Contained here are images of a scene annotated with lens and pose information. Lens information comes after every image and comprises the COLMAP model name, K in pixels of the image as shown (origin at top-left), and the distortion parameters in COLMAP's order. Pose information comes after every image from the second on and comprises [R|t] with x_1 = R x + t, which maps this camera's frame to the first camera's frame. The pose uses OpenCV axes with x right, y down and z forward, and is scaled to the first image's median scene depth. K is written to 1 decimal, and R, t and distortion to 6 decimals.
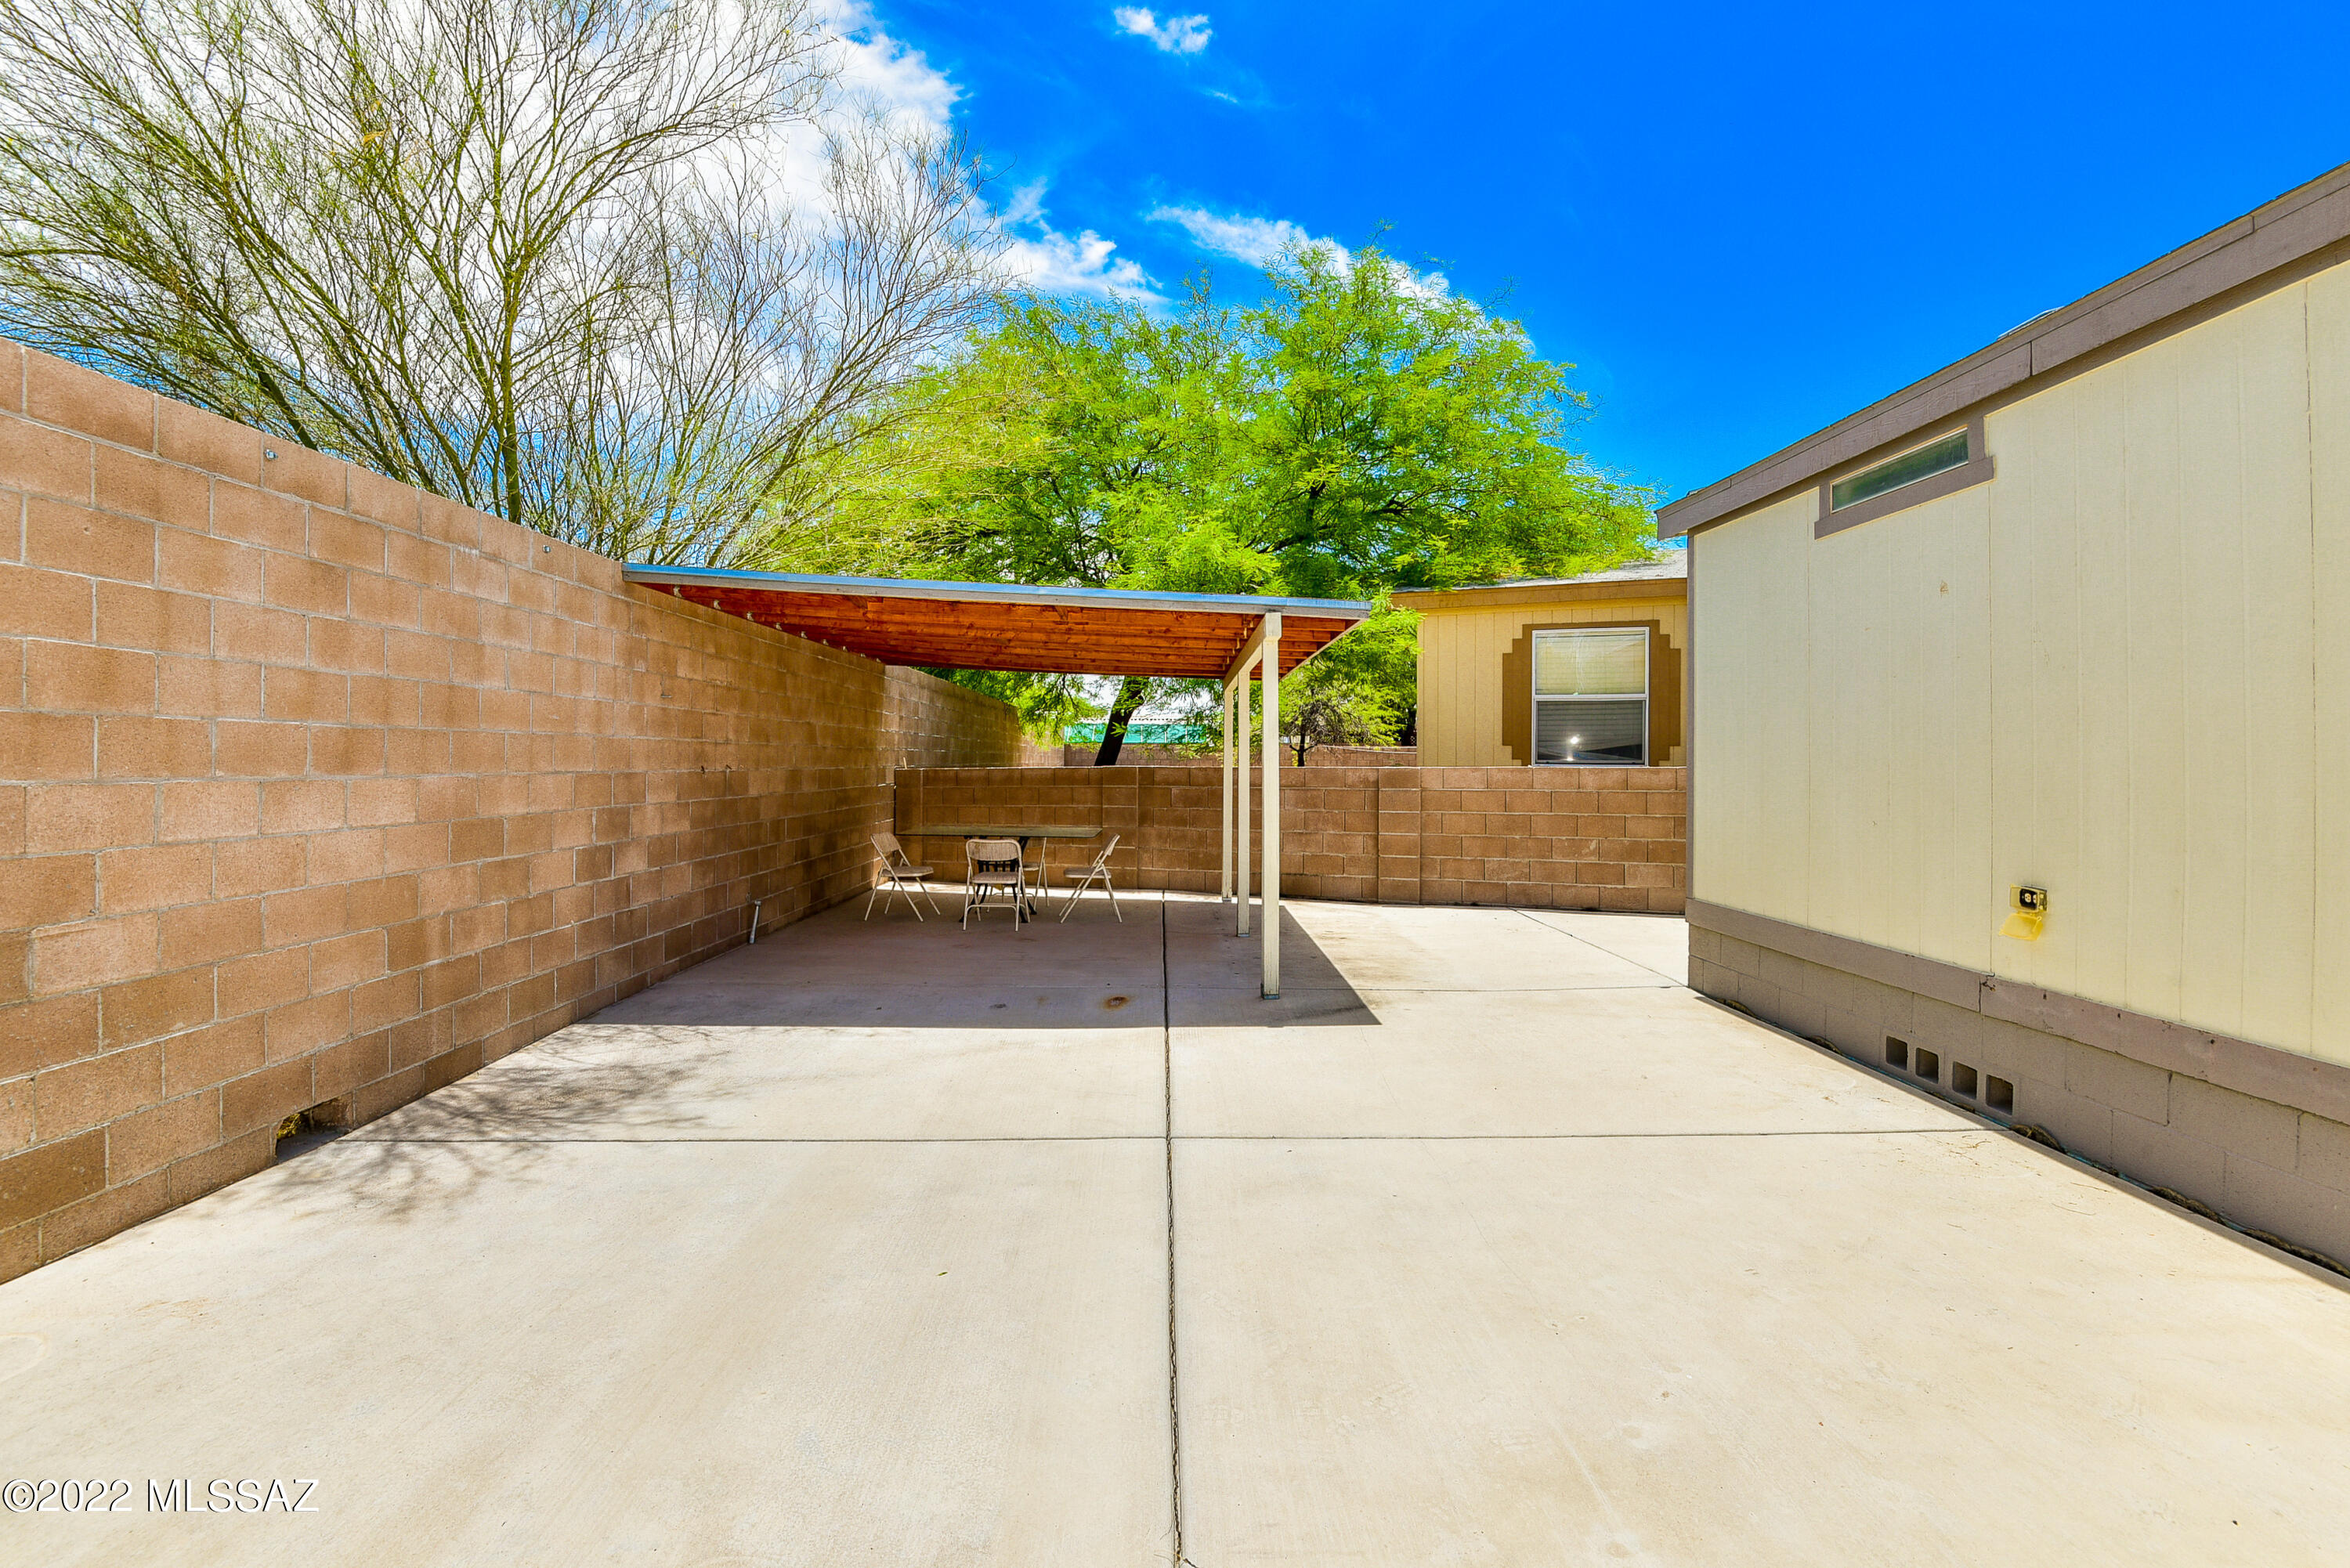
lens RADIAL K [[1089.4, 0, 1163.7], [0, 1089.4, 772.4], [0, 0, 1]] dist [-0.014385, -0.004834]
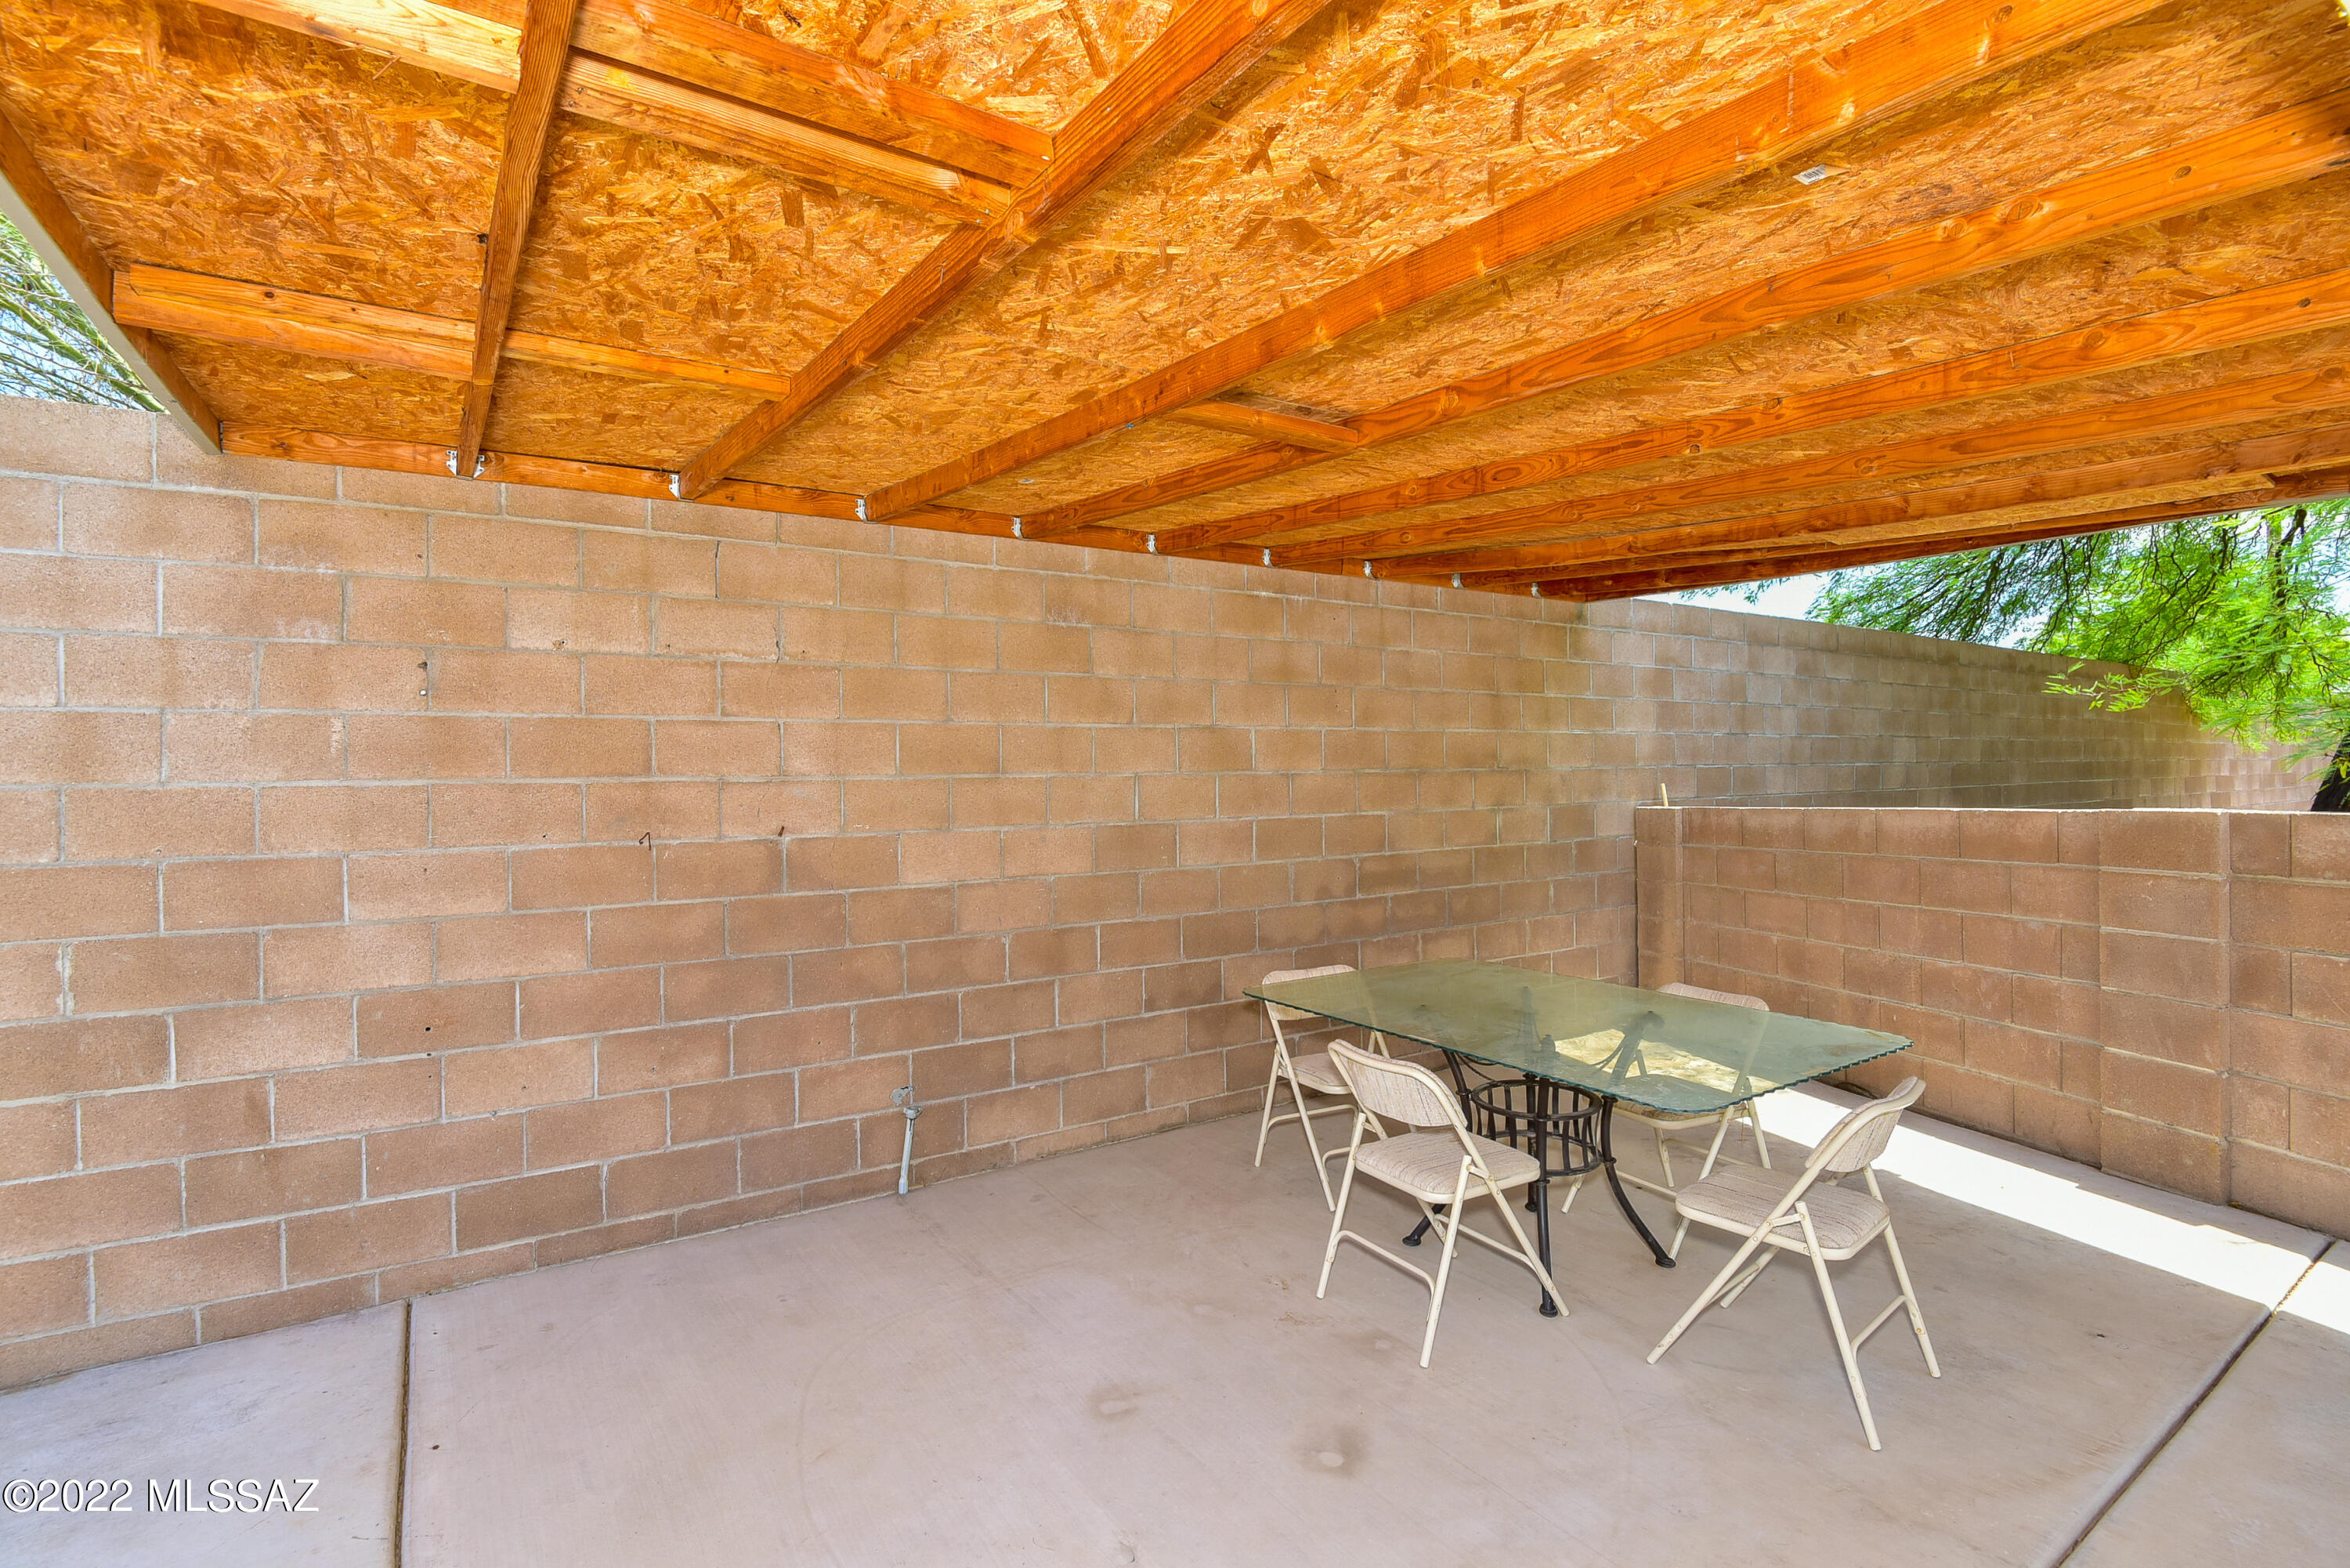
lens RADIAL K [[1094.1, 0, 1187.9], [0, 1094.1, 792.9], [0, 0, 1]] dist [-0.004890, -0.015039]
pose [[0.554410, -0.000242, -0.832244, 0.091111], [0.008353, 0.999951, 0.005273, -0.020718], [0.832202, -0.009875, 0.554385, 0.794390]]
